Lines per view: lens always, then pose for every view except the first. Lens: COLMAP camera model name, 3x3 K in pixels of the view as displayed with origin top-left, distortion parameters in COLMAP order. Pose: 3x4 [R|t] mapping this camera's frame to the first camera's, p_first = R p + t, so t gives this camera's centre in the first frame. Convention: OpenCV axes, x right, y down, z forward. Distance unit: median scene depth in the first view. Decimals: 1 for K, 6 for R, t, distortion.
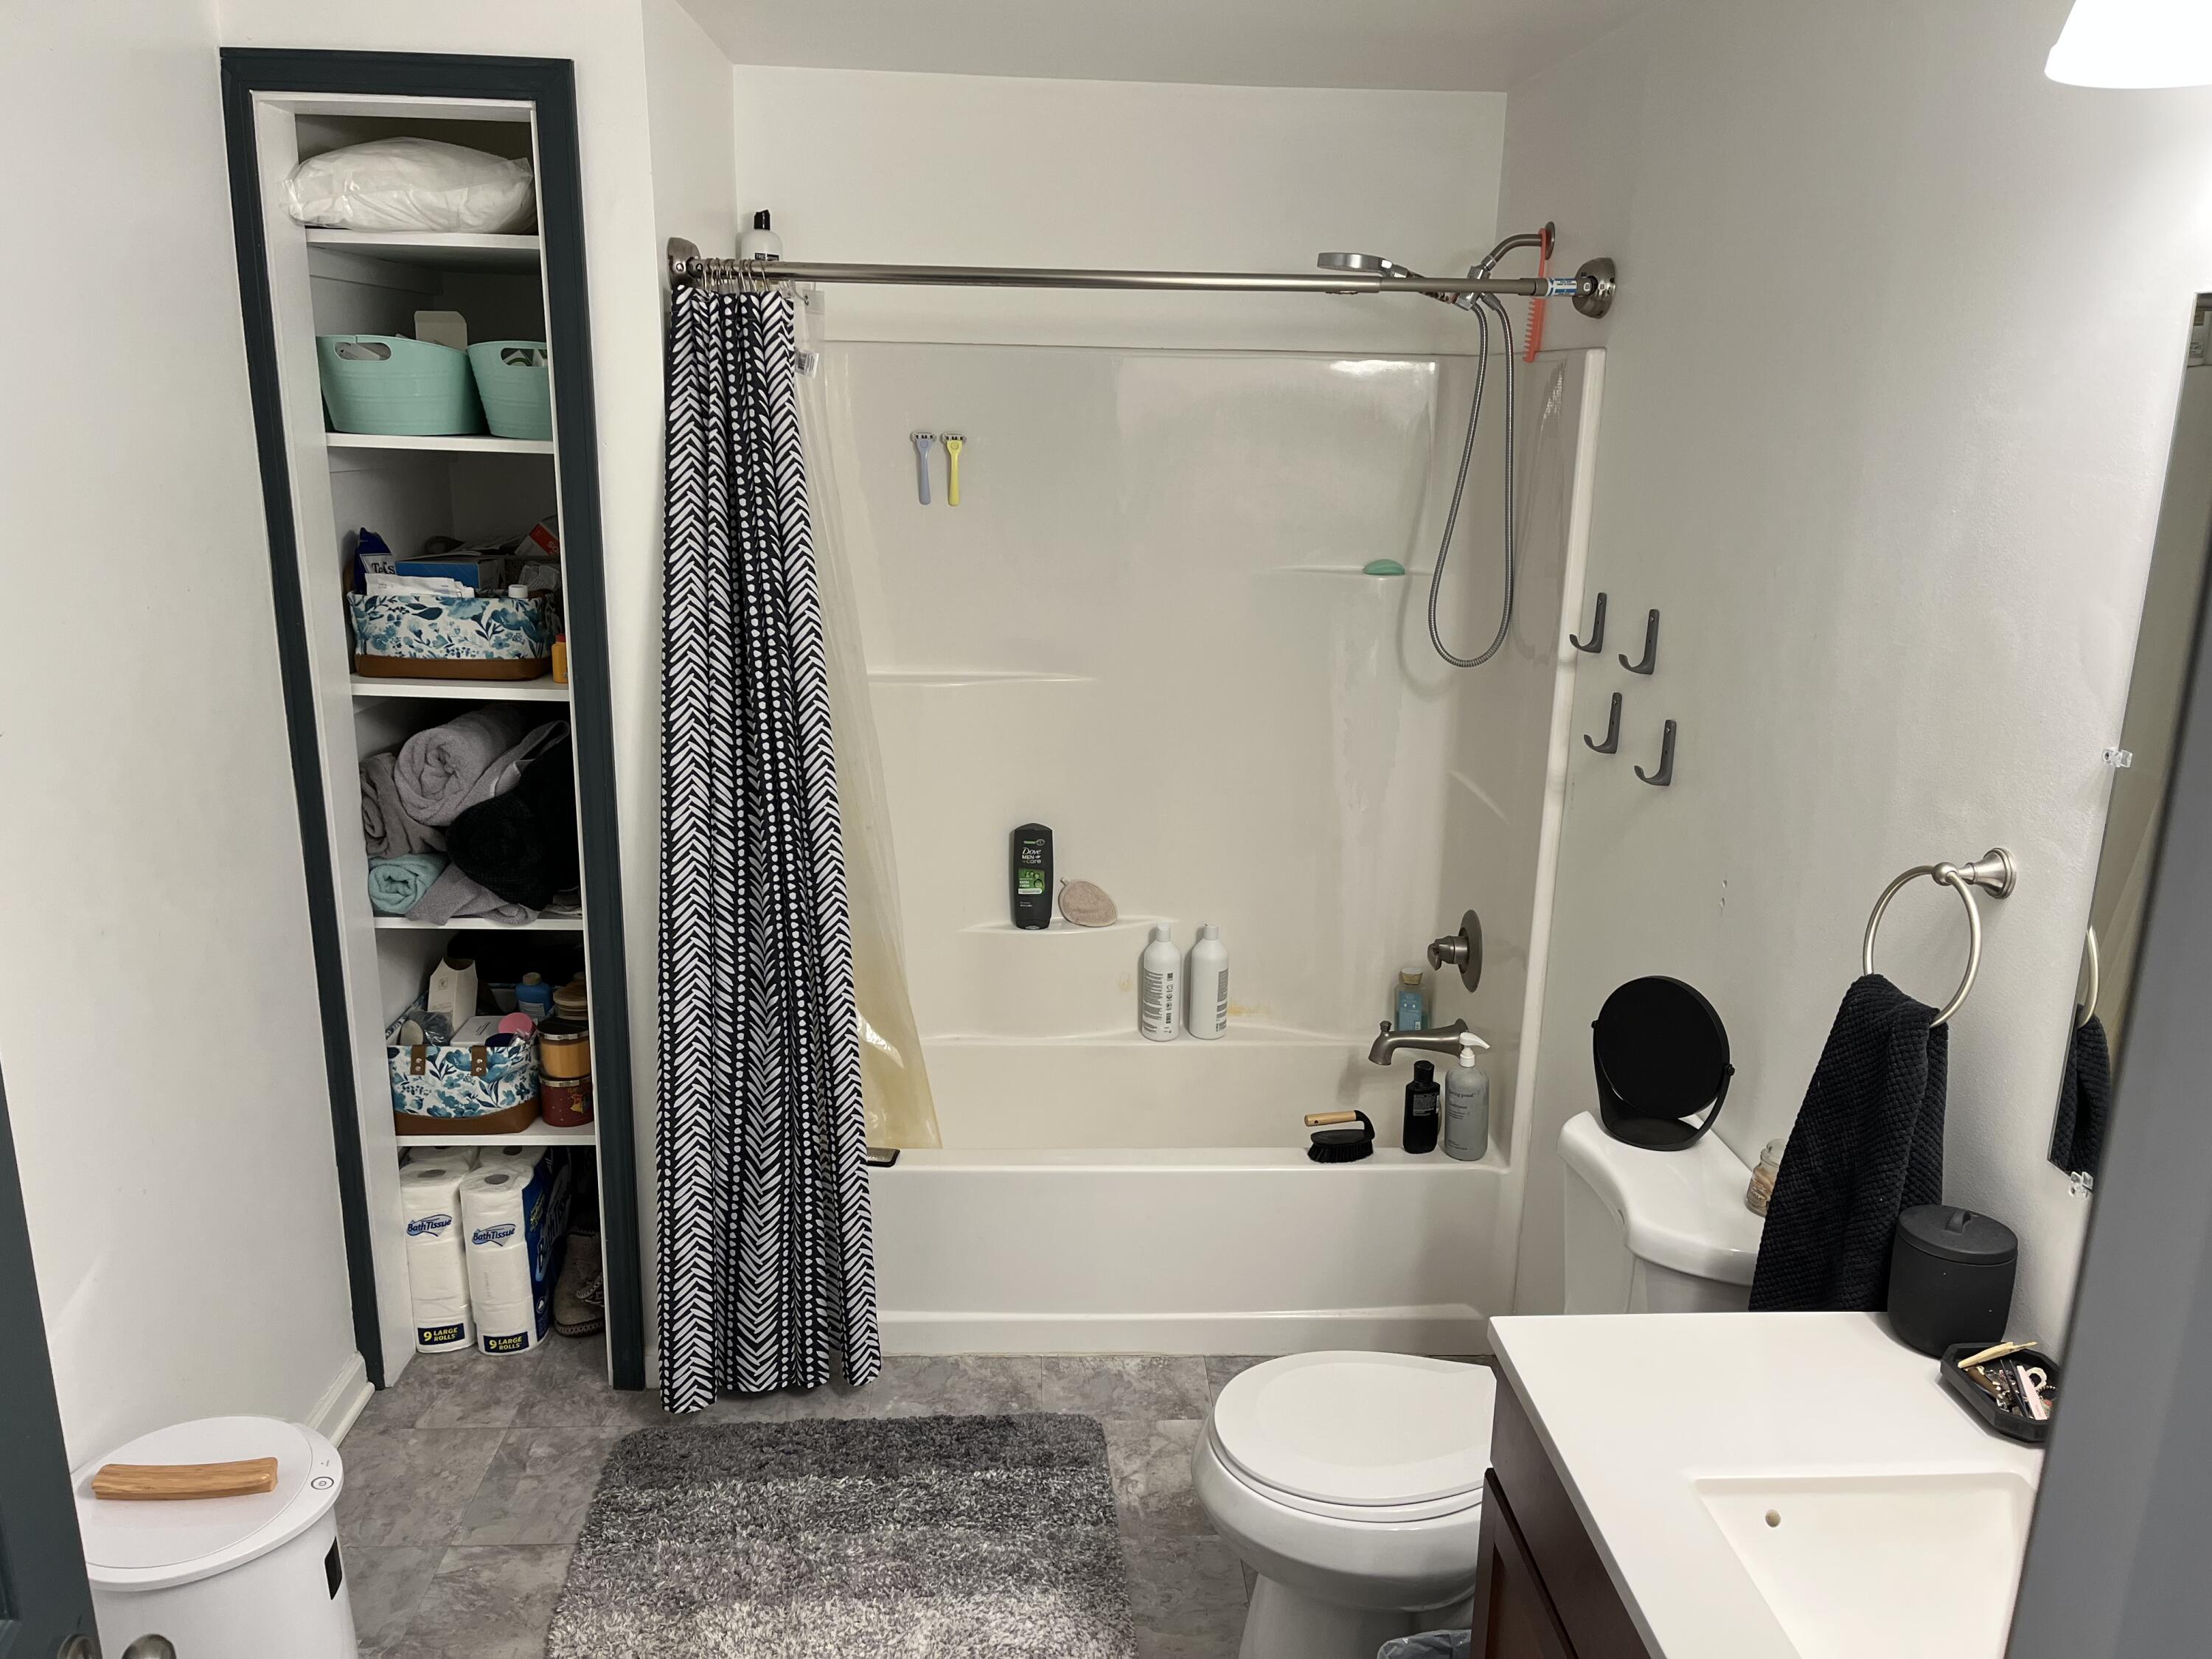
lens RADIAL K [[1668.7, 0, 1112.2], [0, 1668.7, 848.1], [0, 0, 1]] dist [0.057740, -0.082542]
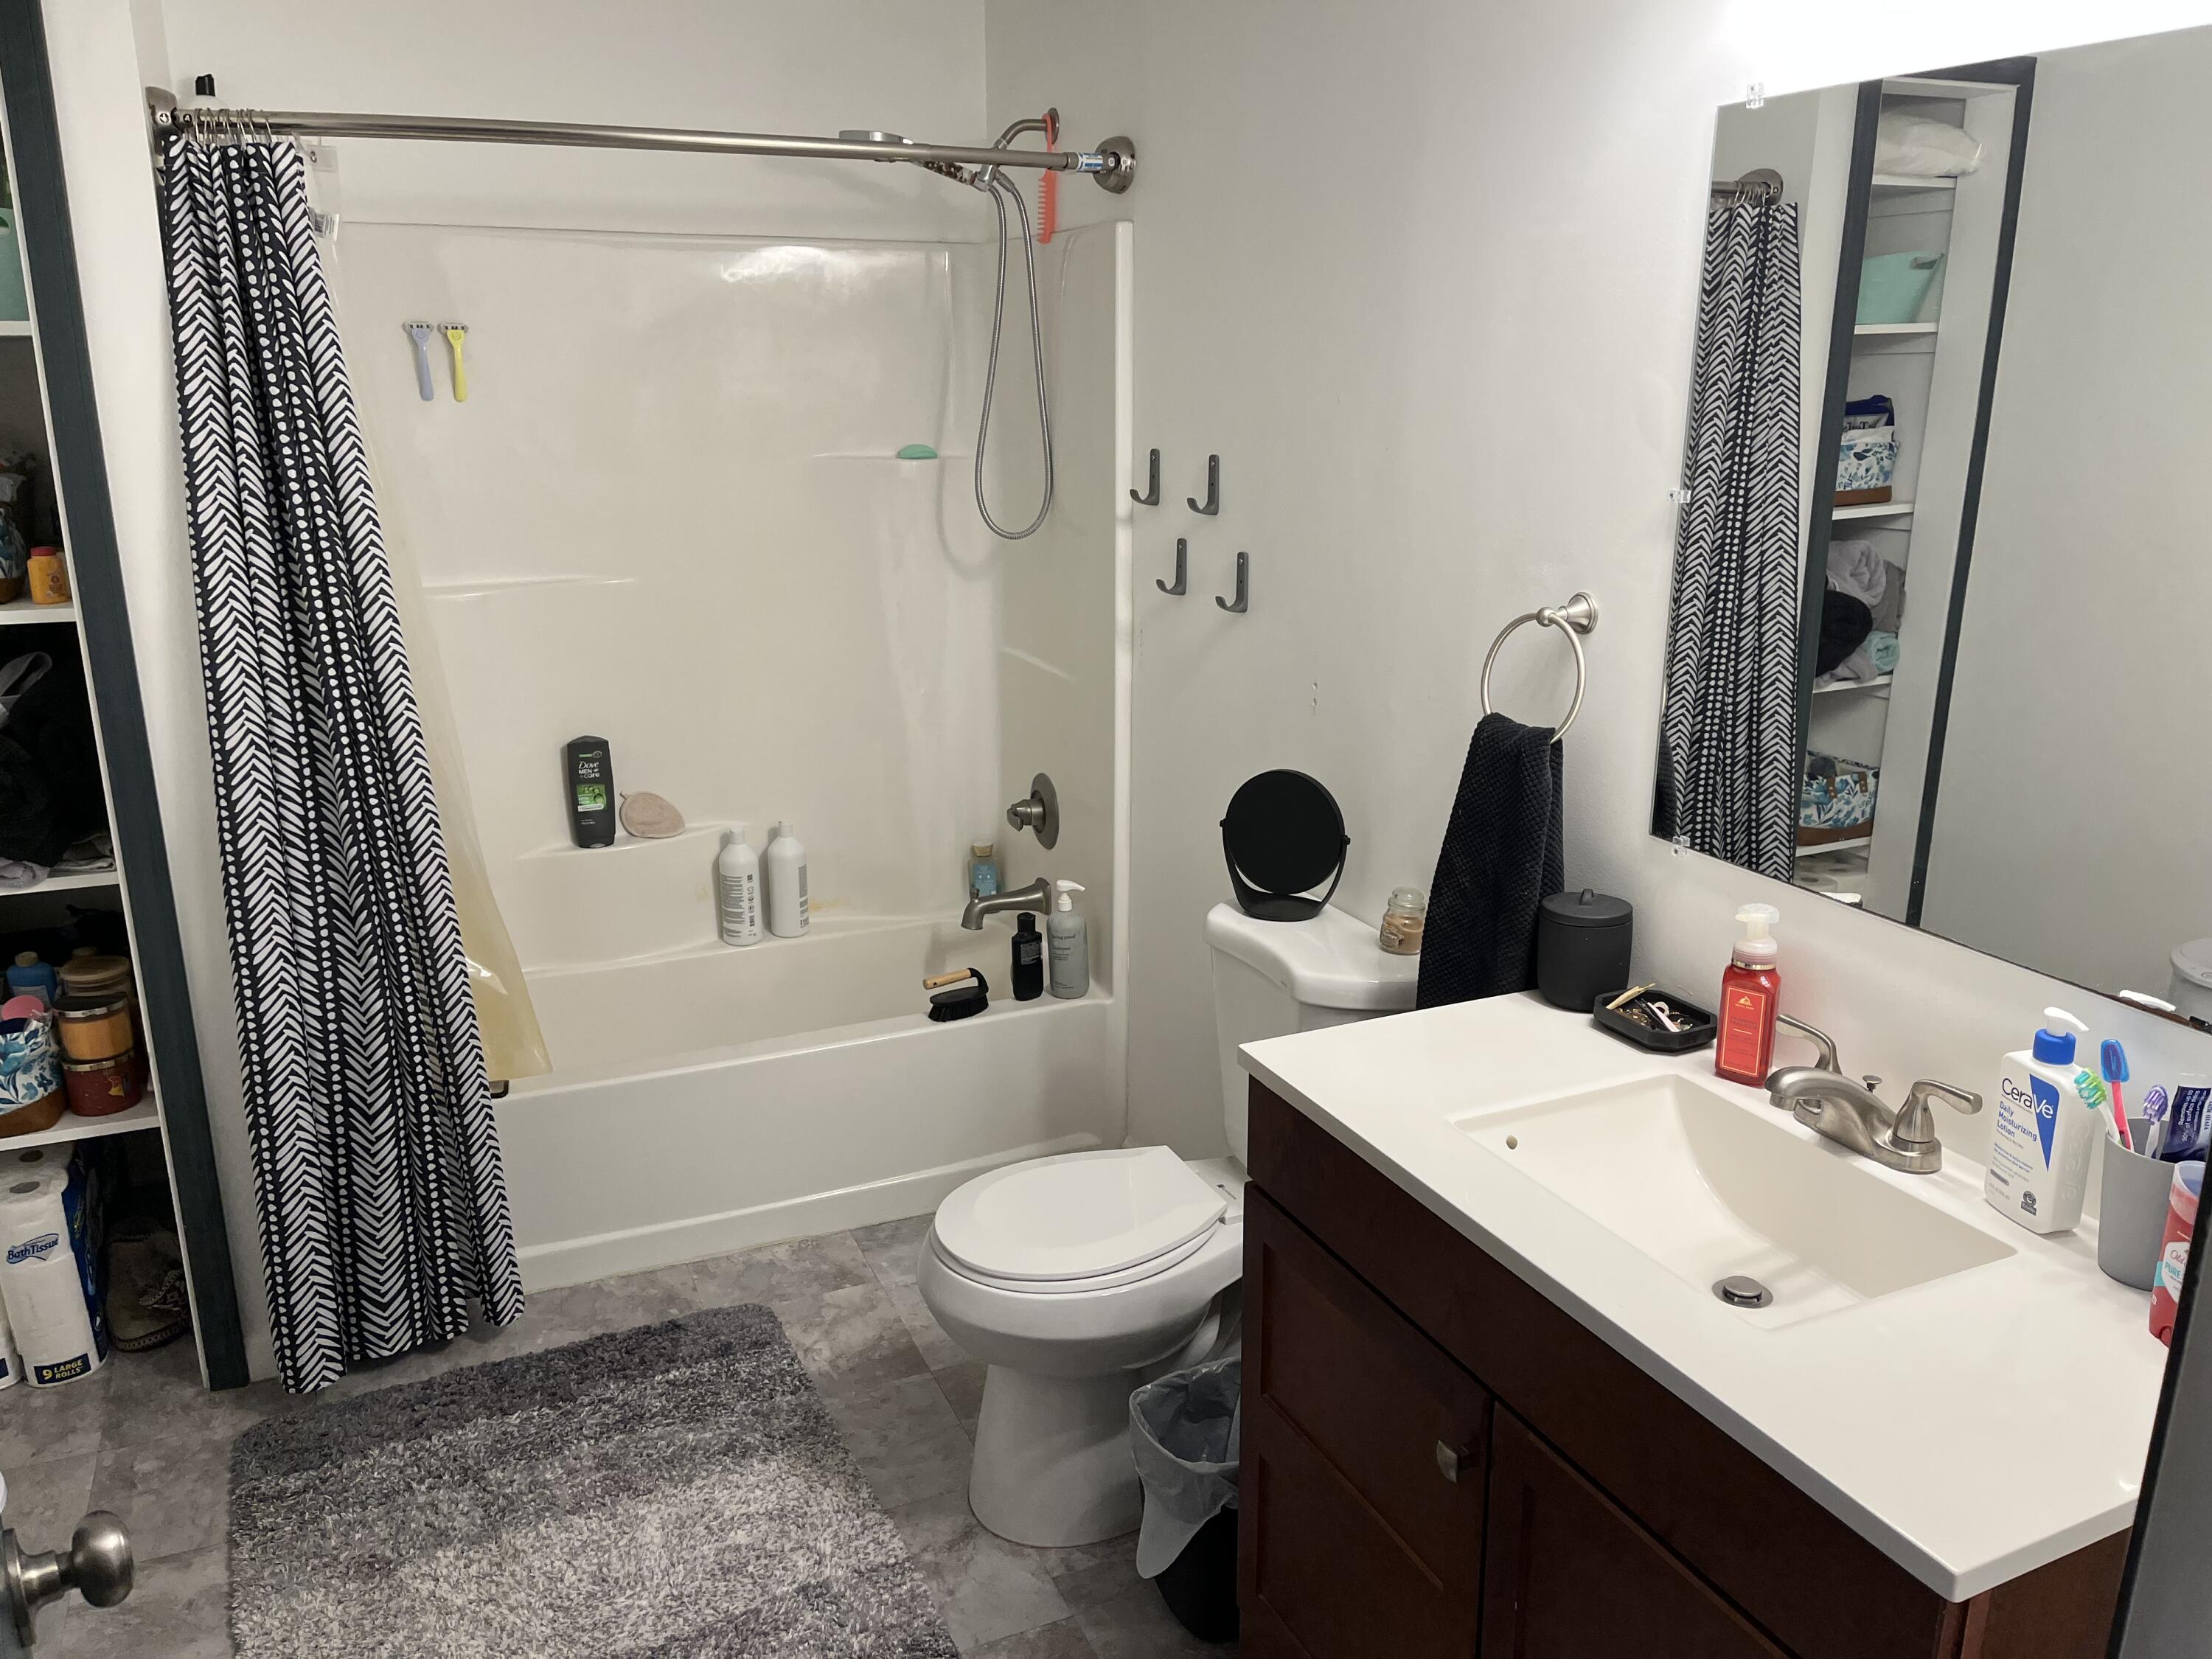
lens RADIAL K [[1668.7, 0, 1125.6], [0, 1668.7, 848.0], [0, 0, 1]] dist [0.057740, -0.082542]
pose [[0.931359, -0.120495, 0.343587, -0.125922], [0.112408, 0.992712, 0.043438, 0.054038], [-0.346317, -0.001834, 0.938116, -0.012583]]
